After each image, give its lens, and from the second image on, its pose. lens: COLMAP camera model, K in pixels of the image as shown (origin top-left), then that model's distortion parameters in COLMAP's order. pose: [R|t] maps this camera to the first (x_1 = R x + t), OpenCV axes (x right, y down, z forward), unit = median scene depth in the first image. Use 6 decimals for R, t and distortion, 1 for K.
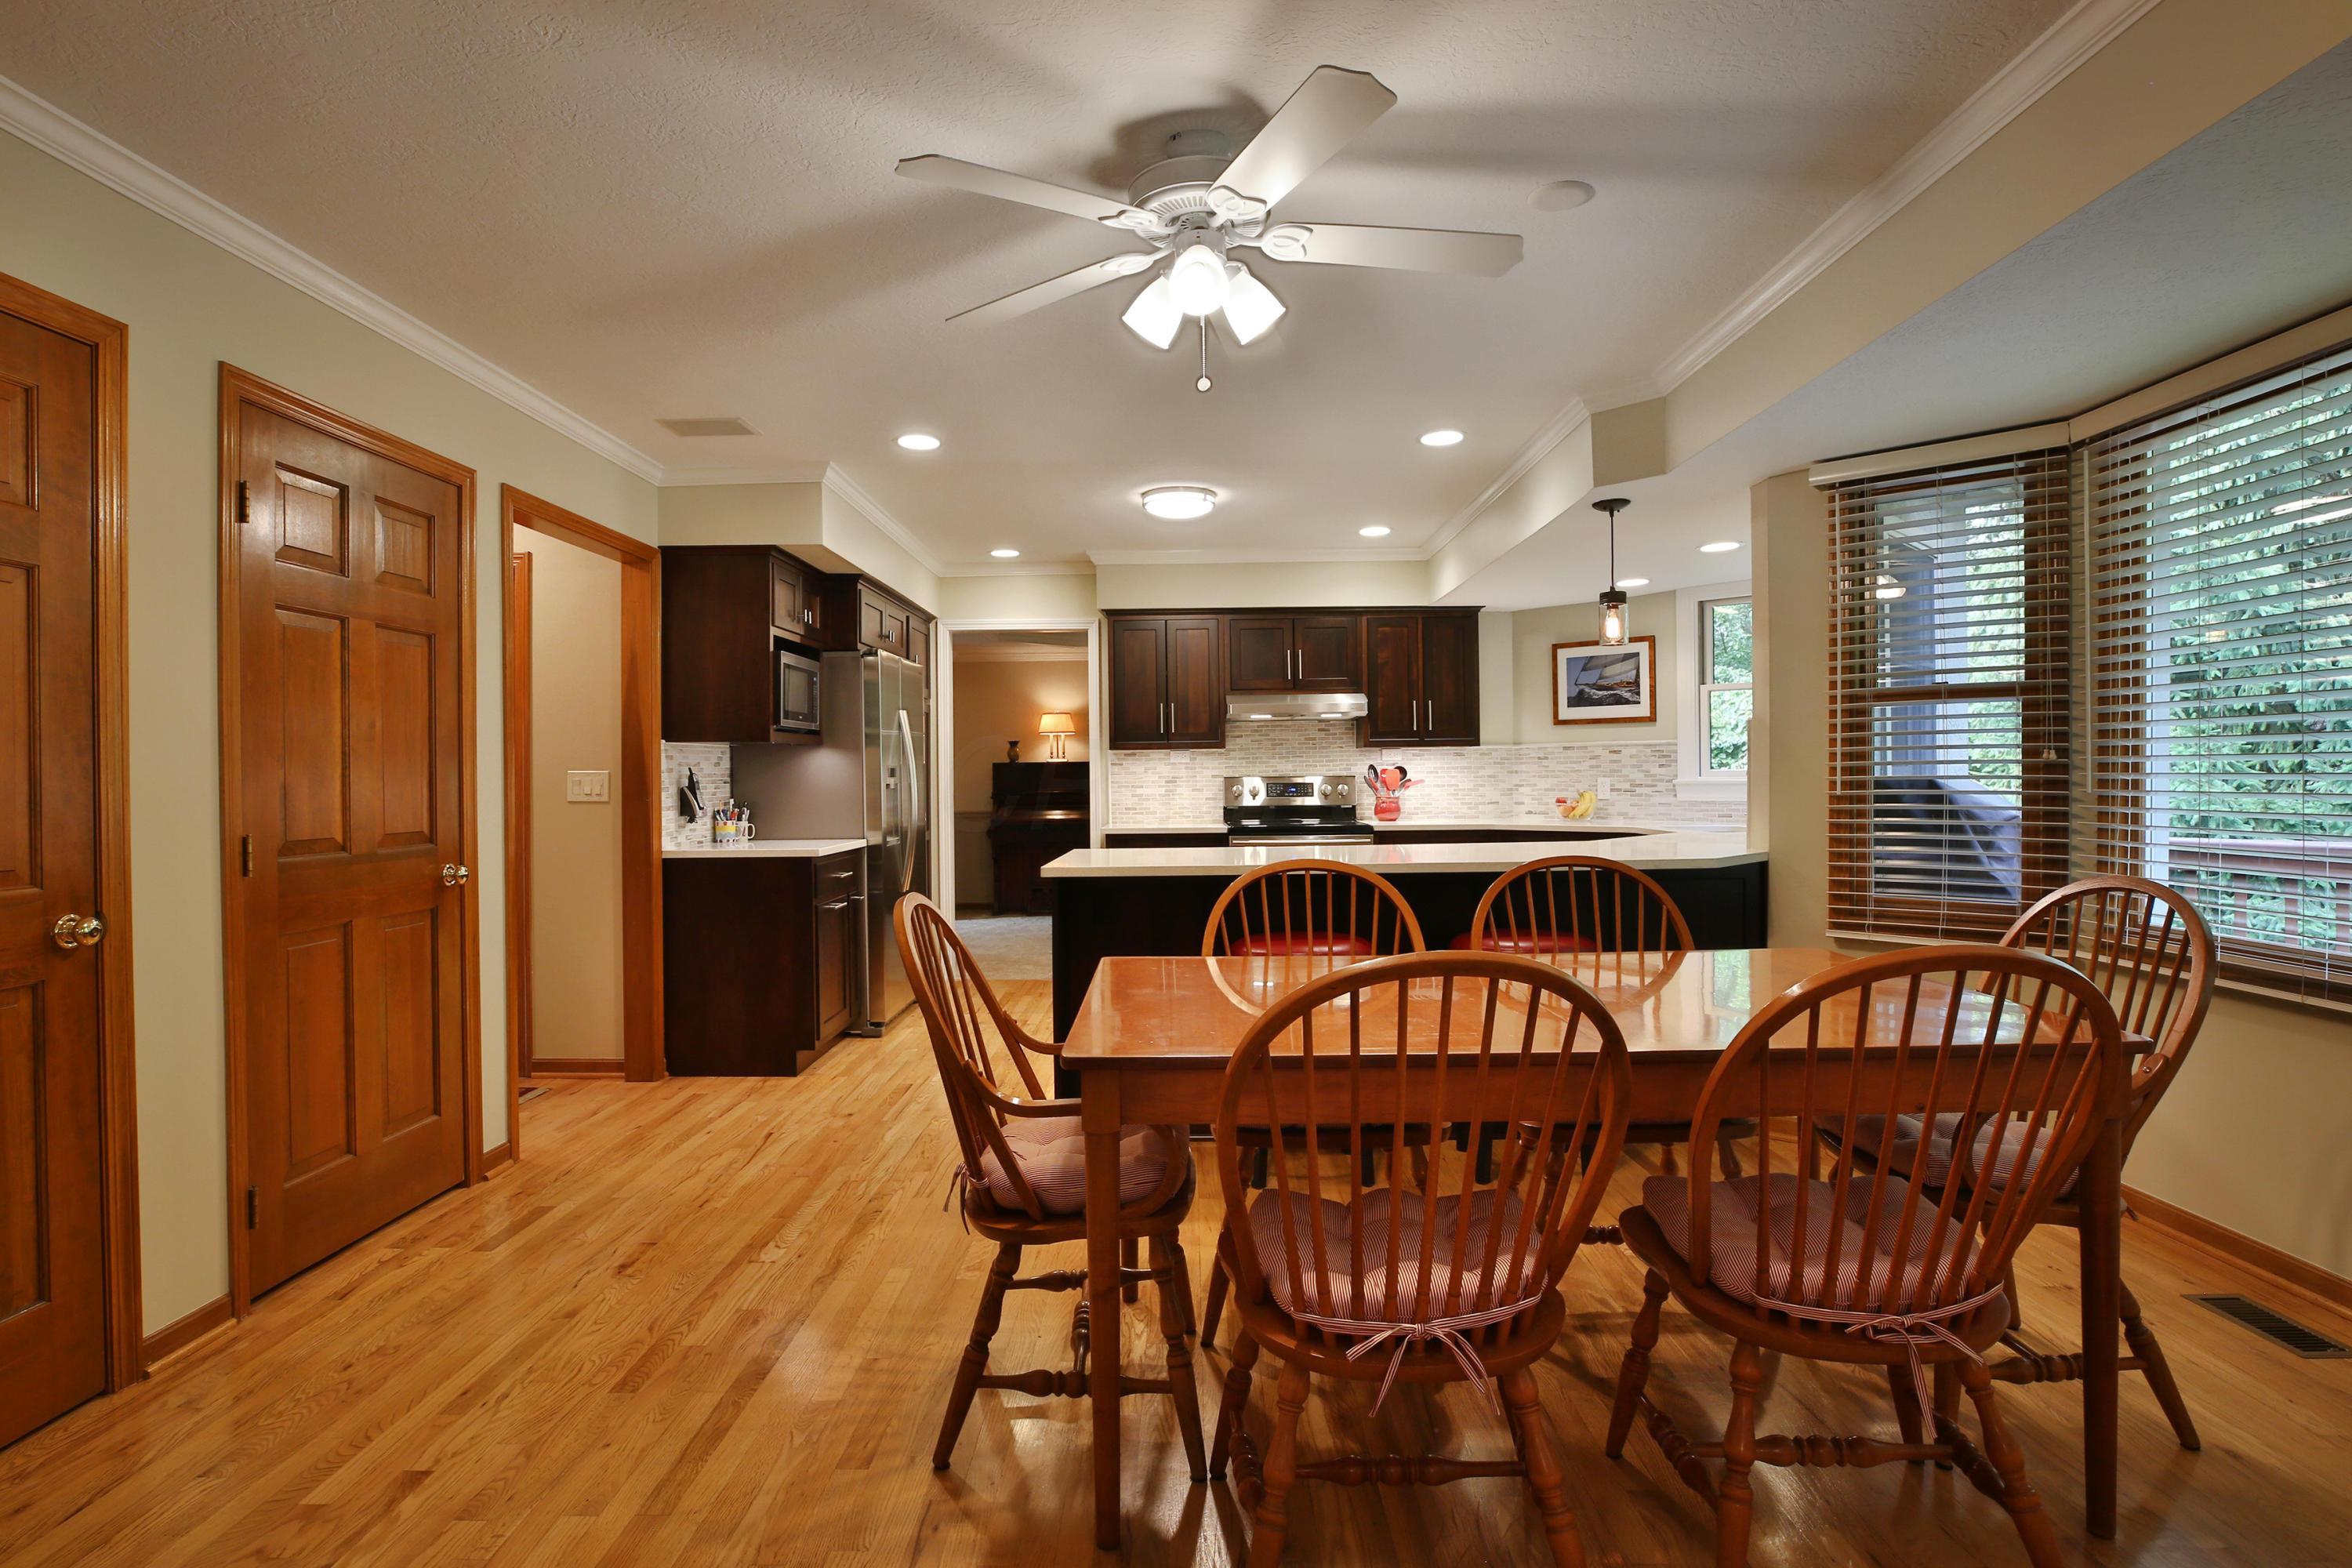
lens RADIAL K [[1191.7, 0, 1163.2], [0, 1191.7, 777.3], [0, 0, 1]] dist [-0.048543, 0.021472]
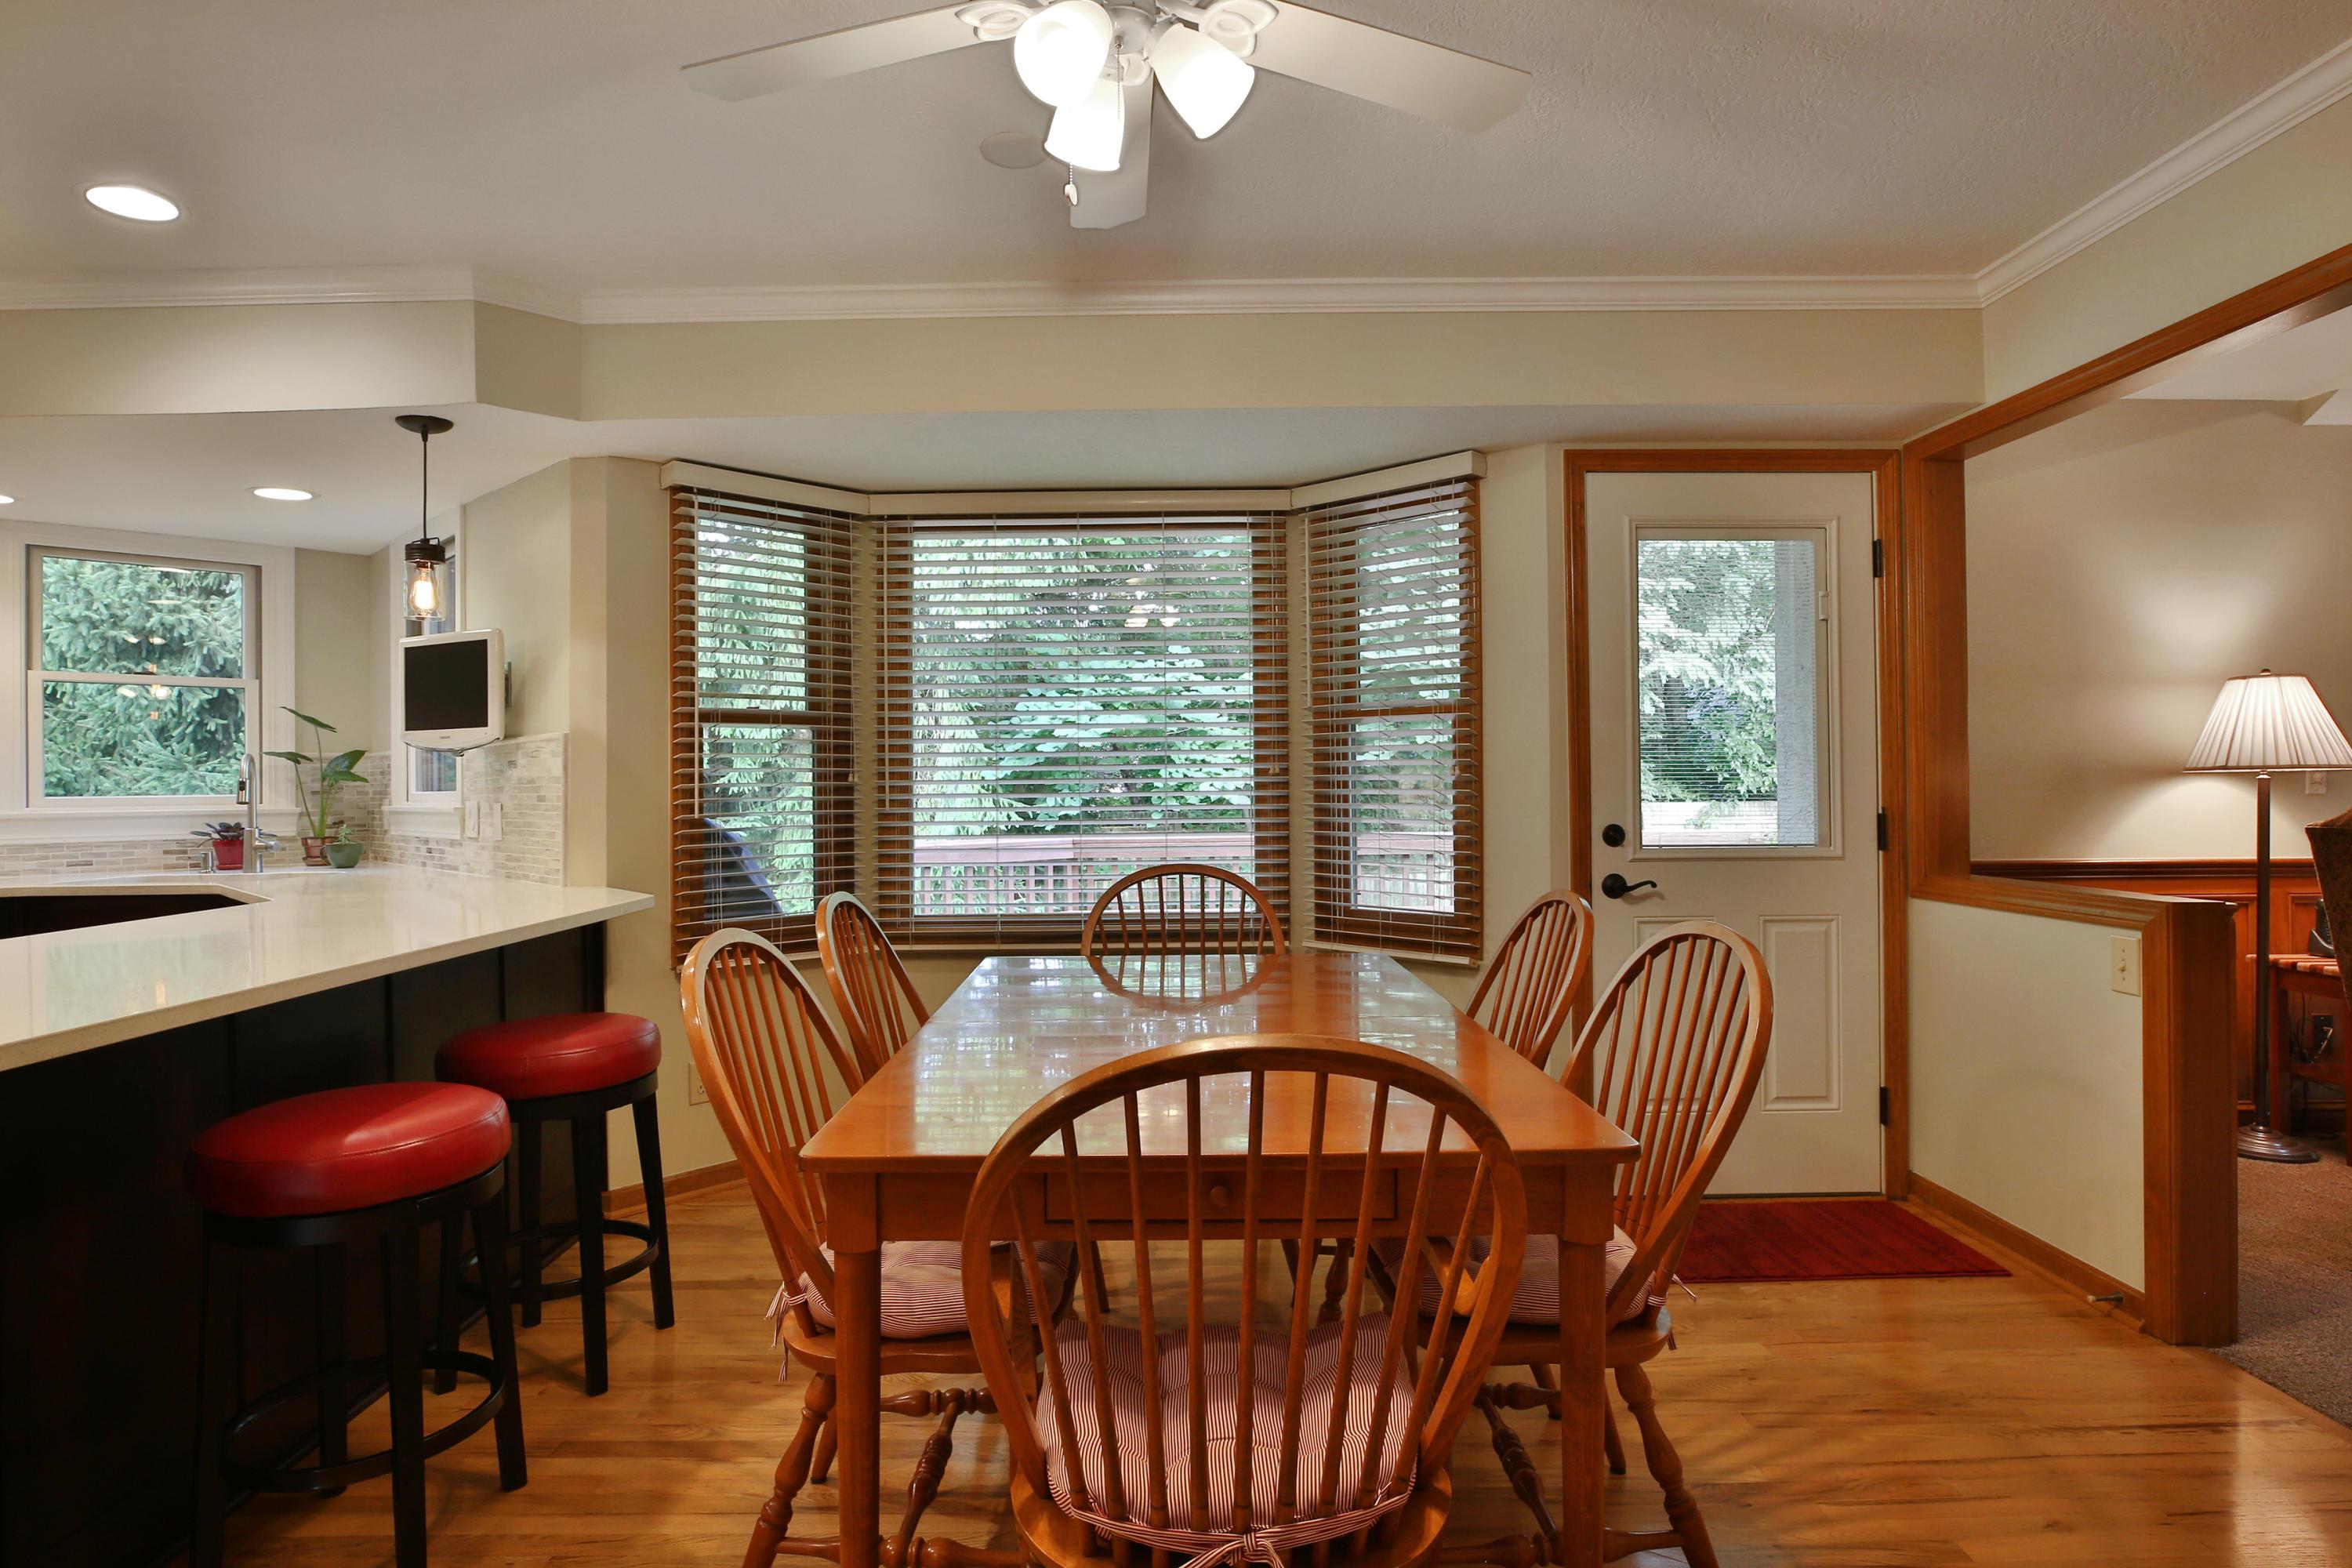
lens RADIAL K [[1266.4, 0, 1165.8], [0, 1266.4, 775.8], [0, 0, 1]] dist [-0.030339, 0.010125]
pose [[-0.019000, 0.016826, 0.999678, -0.247372], [0.012832, 0.999780, -0.016583, 0.001344], [-0.999737, 0.012512, -0.019212, 0.357614]]
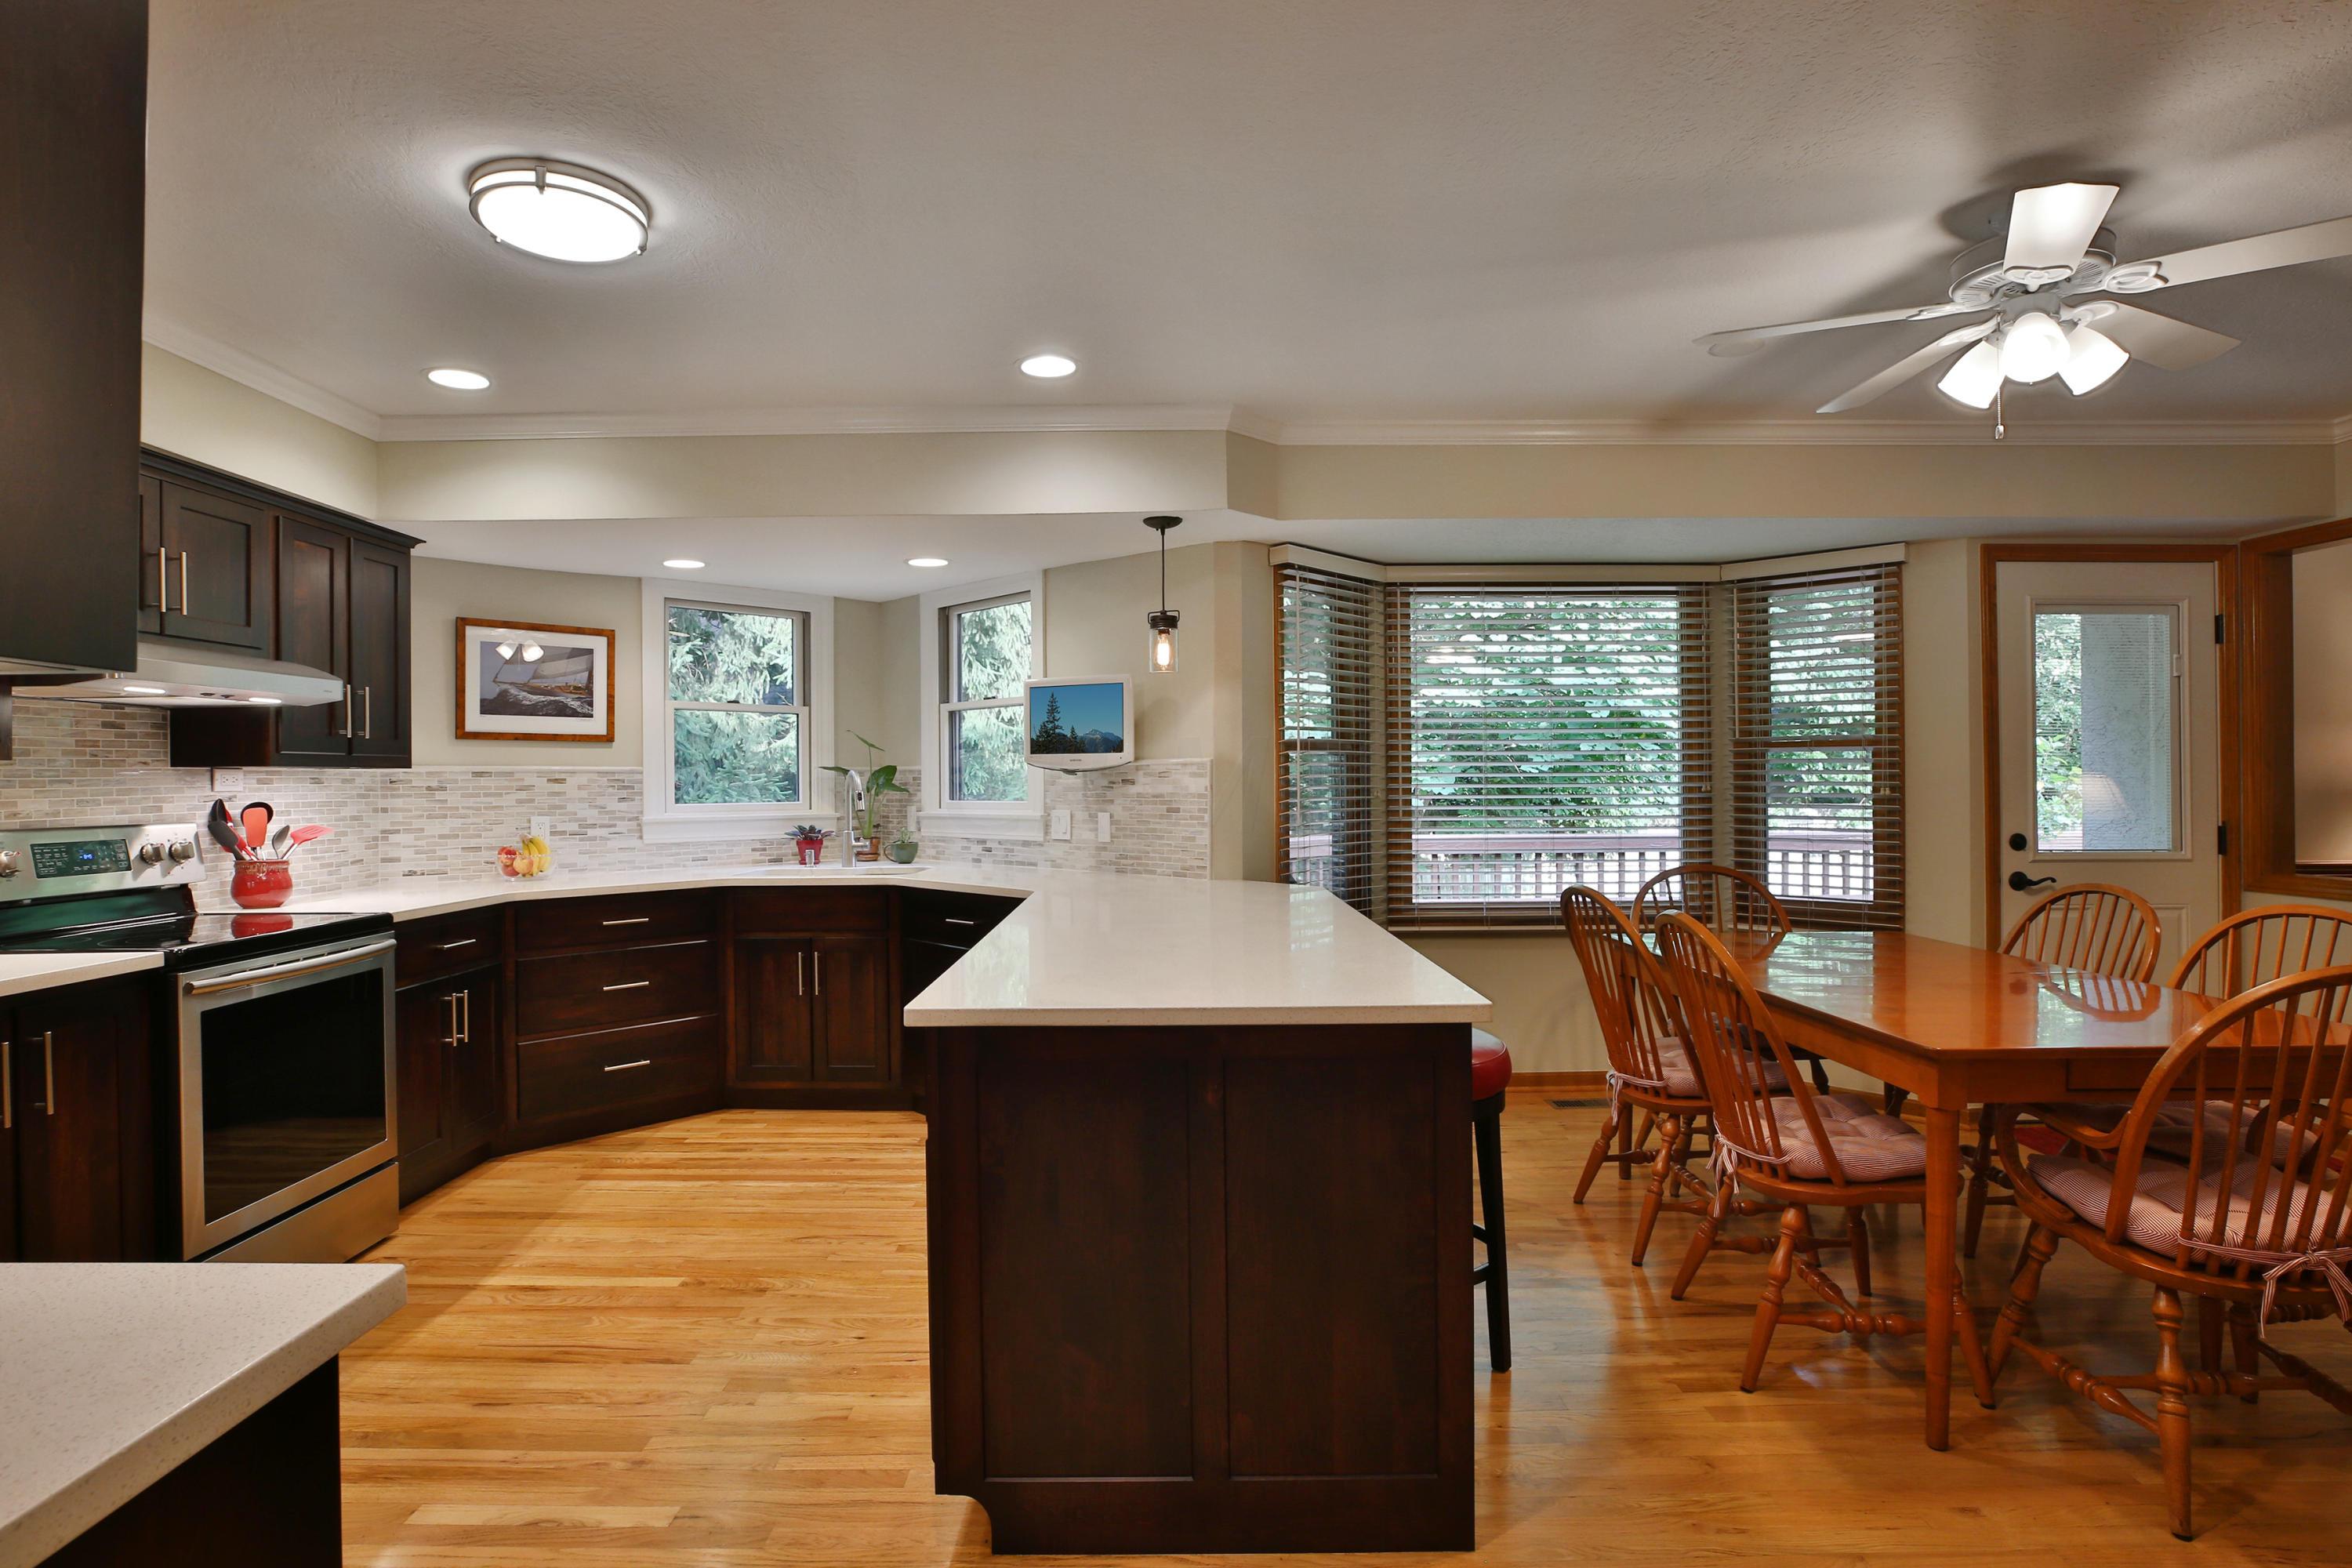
lens RADIAL K [[1191.7, 0, 1163.2], [0, 1191.7, 777.3], [0, 0, 1]] dist [-0.048543, 0.021472]
pose [[-0.019557, 0.013904, 0.999712, -0.351766], [0.008084, 0.999873, -0.013748, -0.010702], [-0.999776, 0.007813, -0.019667, 0.646141]]
